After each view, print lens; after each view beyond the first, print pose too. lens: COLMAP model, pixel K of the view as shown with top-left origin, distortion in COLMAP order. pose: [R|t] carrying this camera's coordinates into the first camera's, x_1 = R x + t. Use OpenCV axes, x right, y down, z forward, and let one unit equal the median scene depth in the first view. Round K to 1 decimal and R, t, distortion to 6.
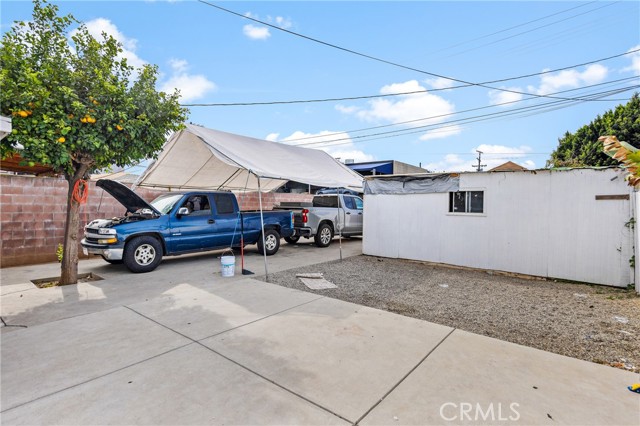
lens RADIAL K [[321.3, 0, 320.0], [0, 321.3, 213.0], [0, 0, 1]] dist [0.000463, 0.000818]
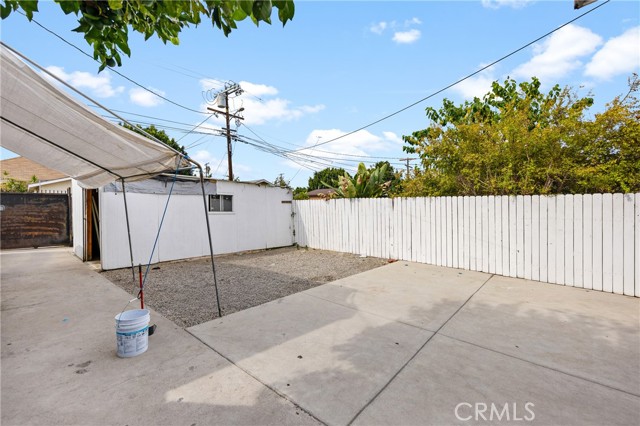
lens RADIAL K [[272.4, 0, 303.2], [0, 272.4, 204.3], [0, 0, 1]] dist [0.026045, -0.000370]
pose [[0.057094, -0.005475, 0.998354, -0.985427], [0.008477, 0.999952, 0.004999, -0.052471], [-0.998333, 0.008178, 0.057138, 0.991053]]
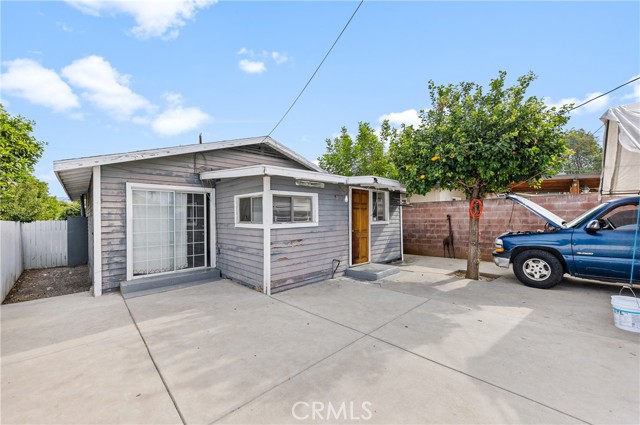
lens RADIAL K [[232.1, 0, 313.6], [0, 232.1, 223.1], [0, 0, 1]] dist [0.001235, 0.000067]
pose [[-0.138003, 0.004925, -0.990420, 0.339752], [-0.007799, 0.999951, 0.006059, -0.010473], [0.990401, 0.008560, -0.137958, 0.642223]]
